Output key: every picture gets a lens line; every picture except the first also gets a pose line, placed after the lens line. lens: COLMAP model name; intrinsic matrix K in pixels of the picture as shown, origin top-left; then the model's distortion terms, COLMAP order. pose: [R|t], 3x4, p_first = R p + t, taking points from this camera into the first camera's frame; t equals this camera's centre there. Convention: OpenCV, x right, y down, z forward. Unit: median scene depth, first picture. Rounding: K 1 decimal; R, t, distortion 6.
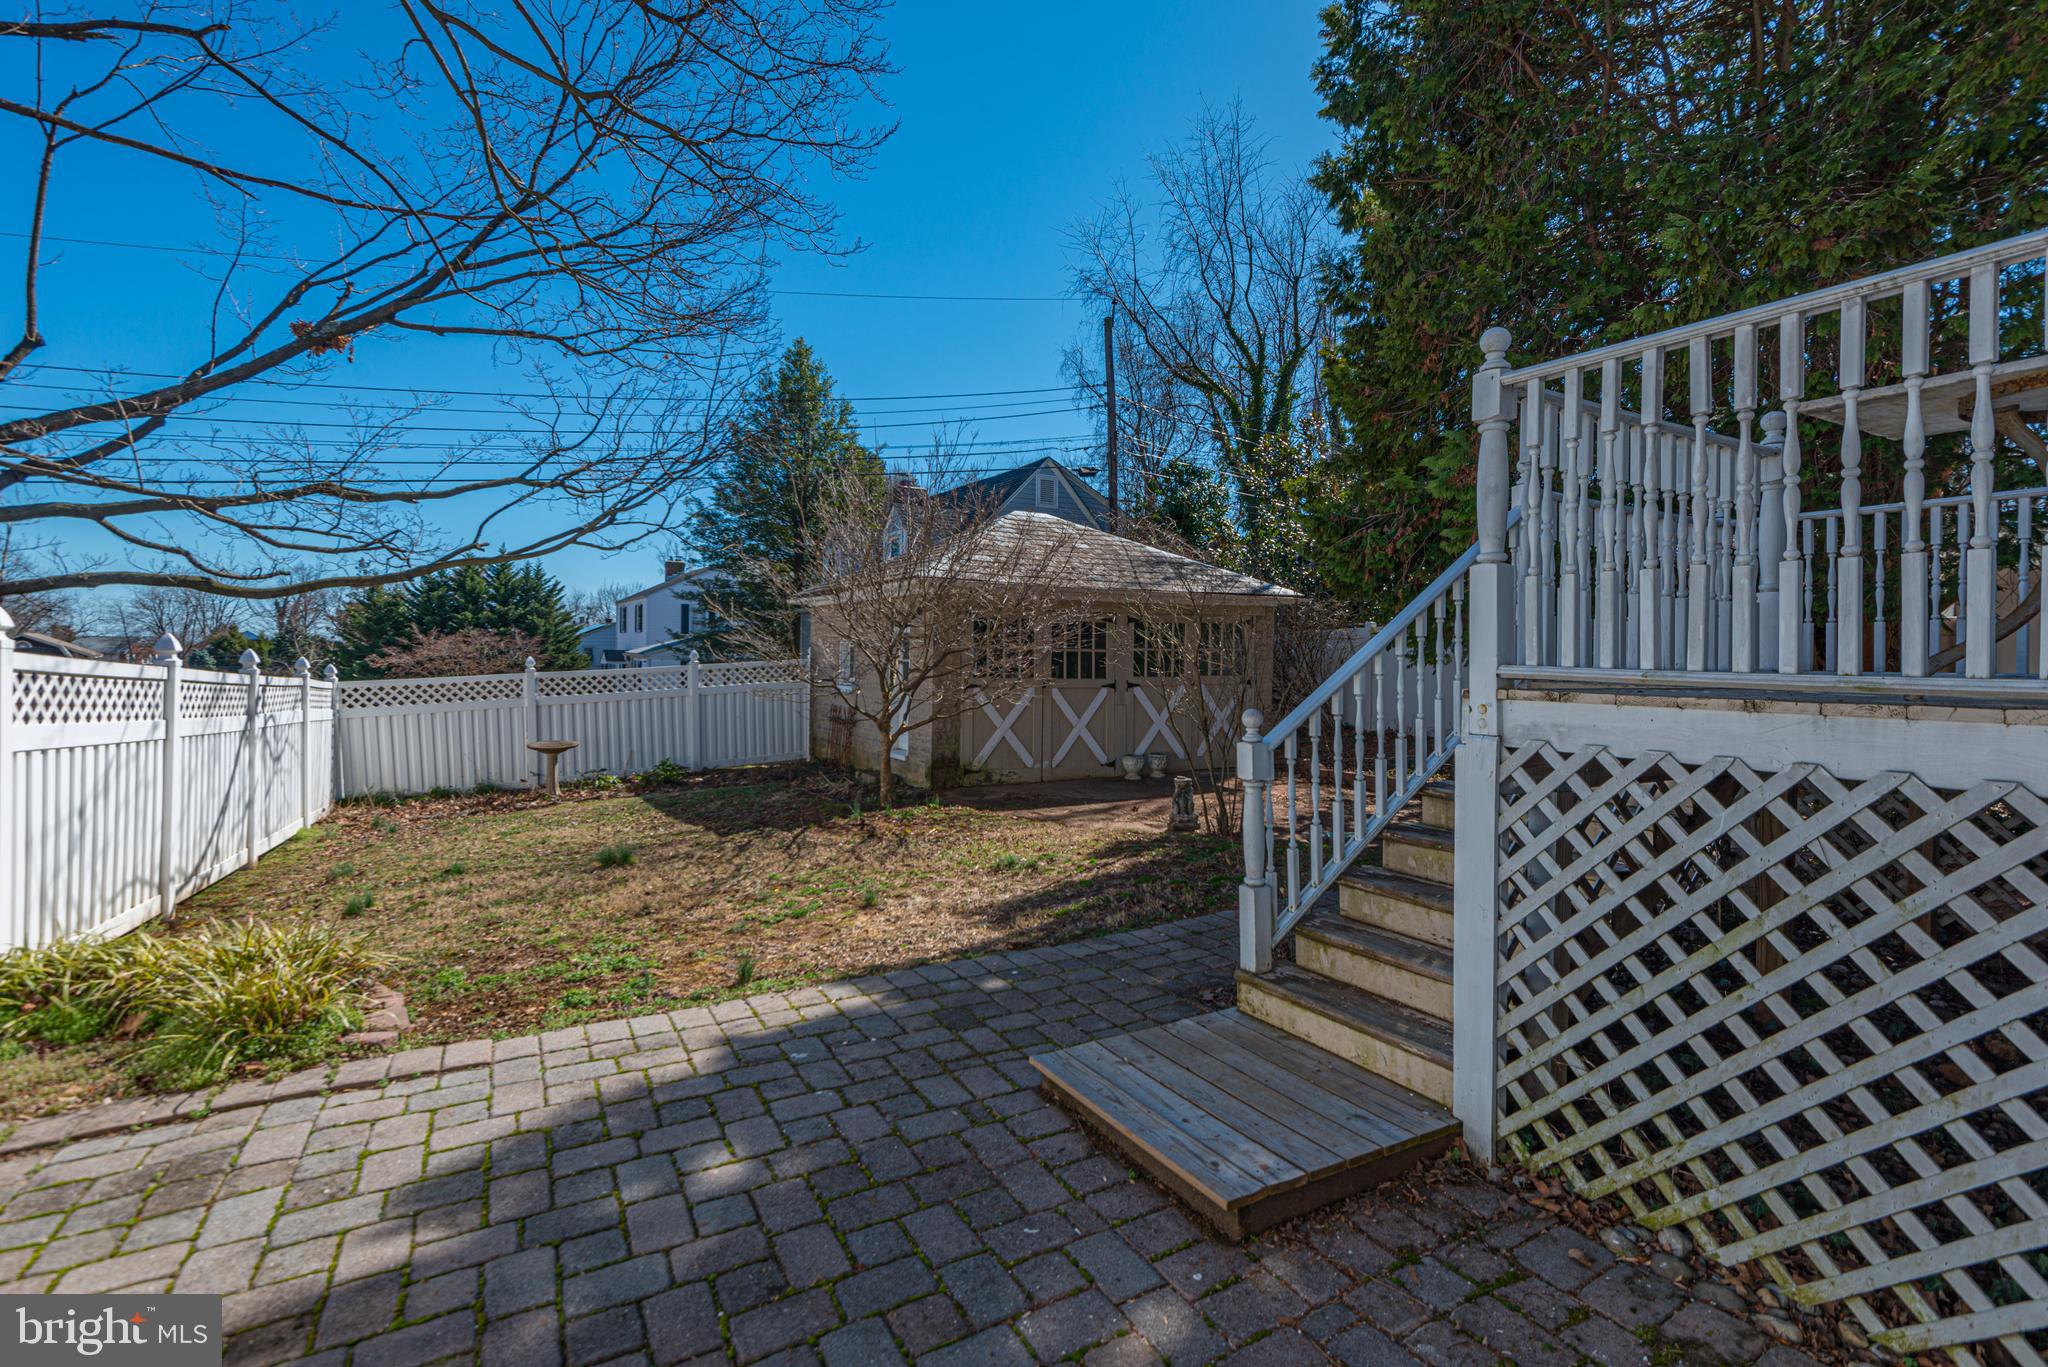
lens RADIAL K [[932.5, 0, 1044.1], [0, 932.5, 652.7], [0, 0, 1]] dist [-0.001258, 0.000362]
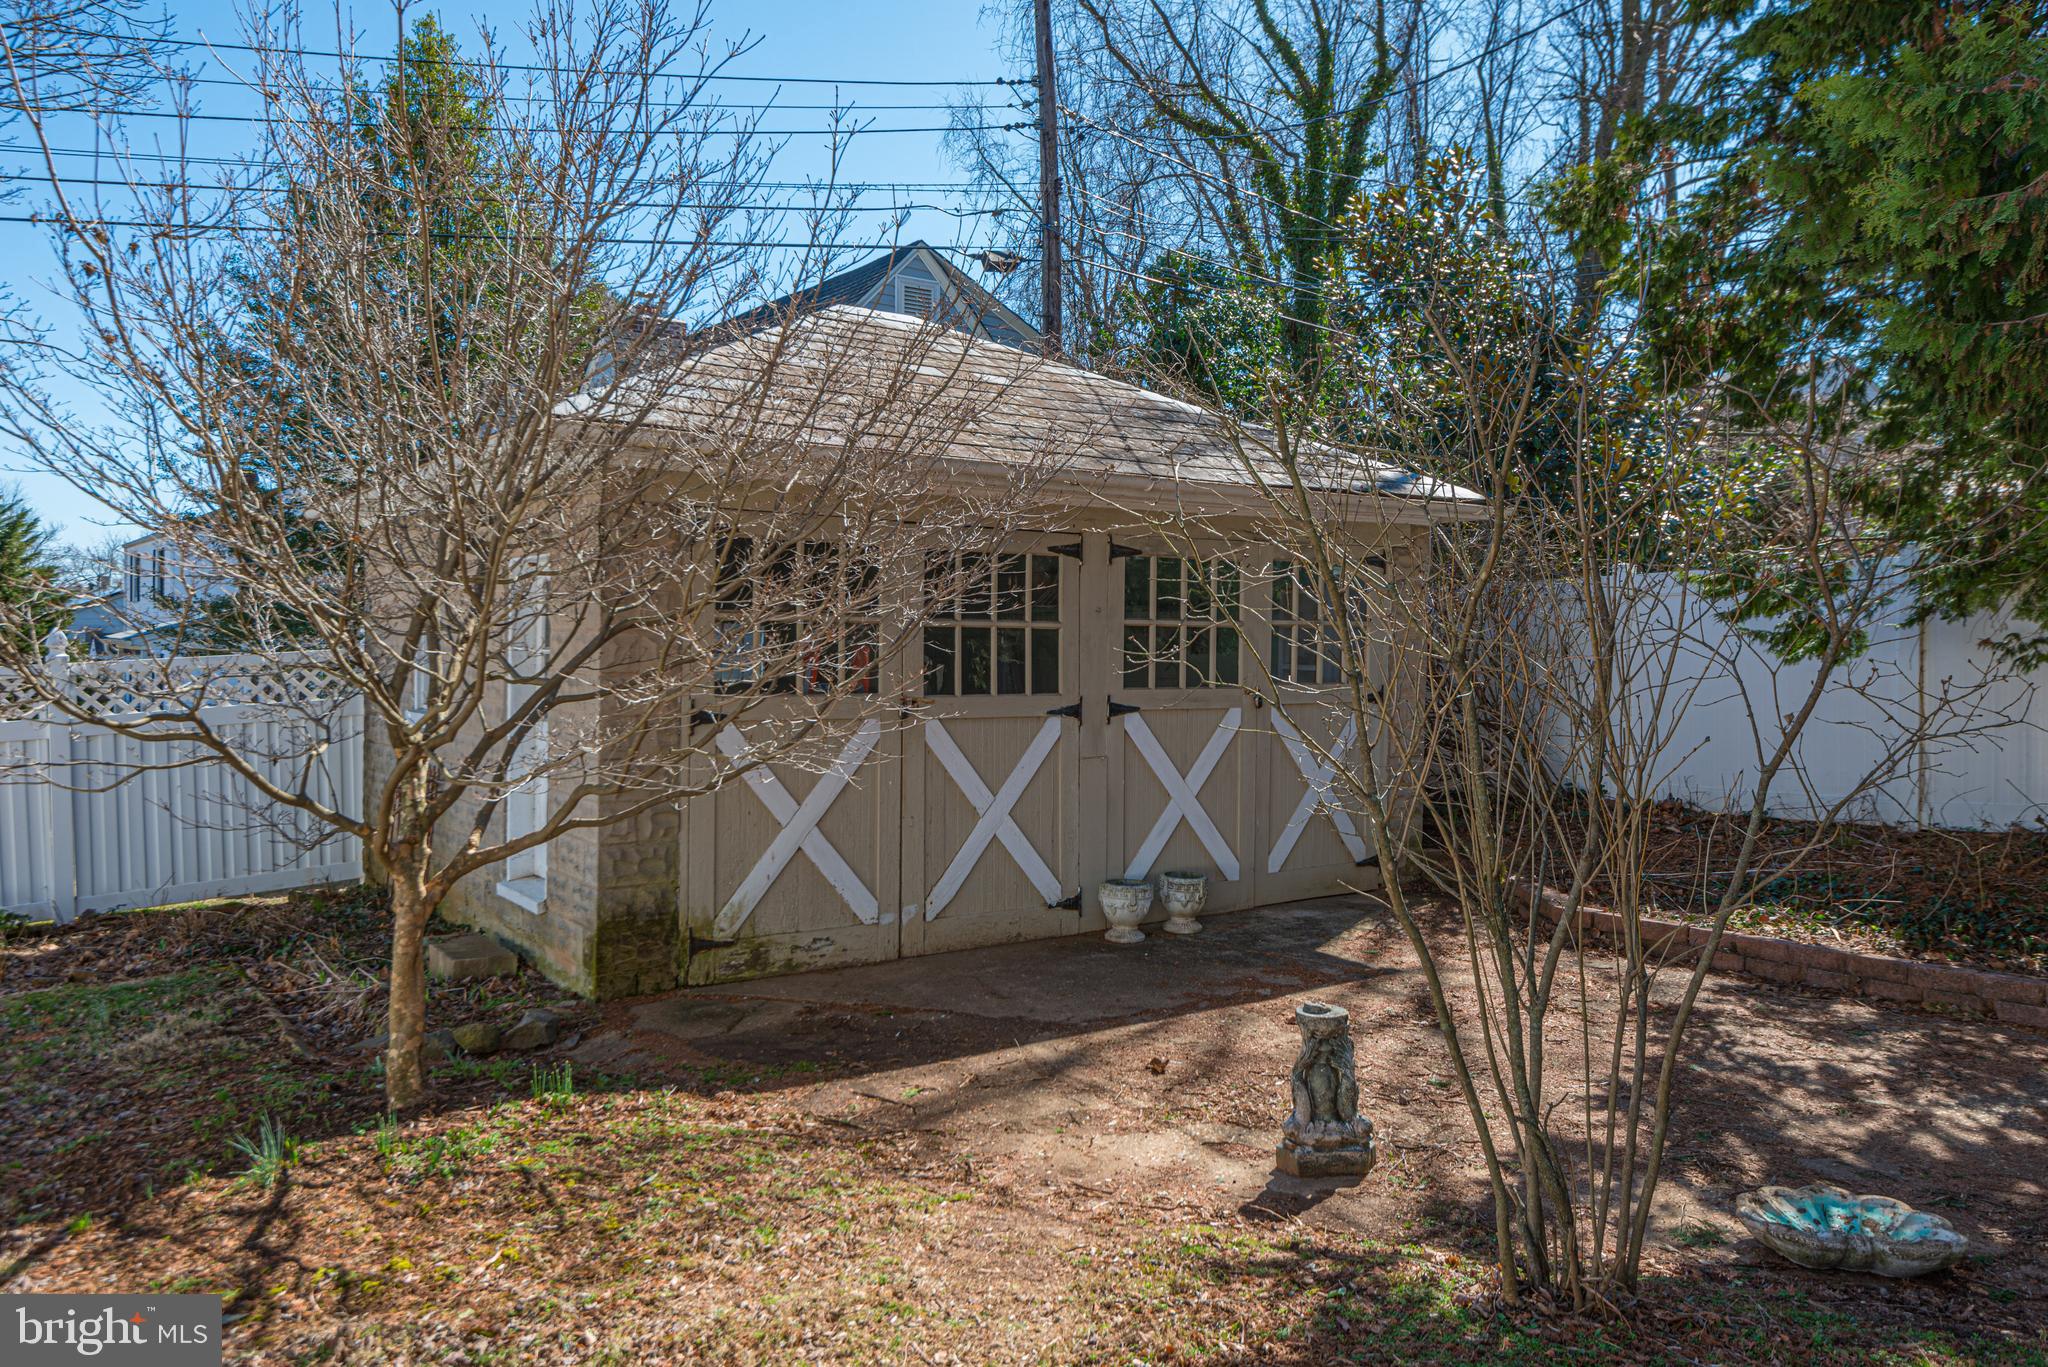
lens RADIAL K [[1479.7, 0, 1038.8], [0, 1479.7, 670.2], [0, 0, 1]] dist [0.028800, -0.000566]
pose [[0.996741, -0.004751, 0.080528, 0.005977], [0.002960, 0.999746, 0.022350, 0.003066], [-0.080614, -0.022039, 0.996502, 0.362424]]
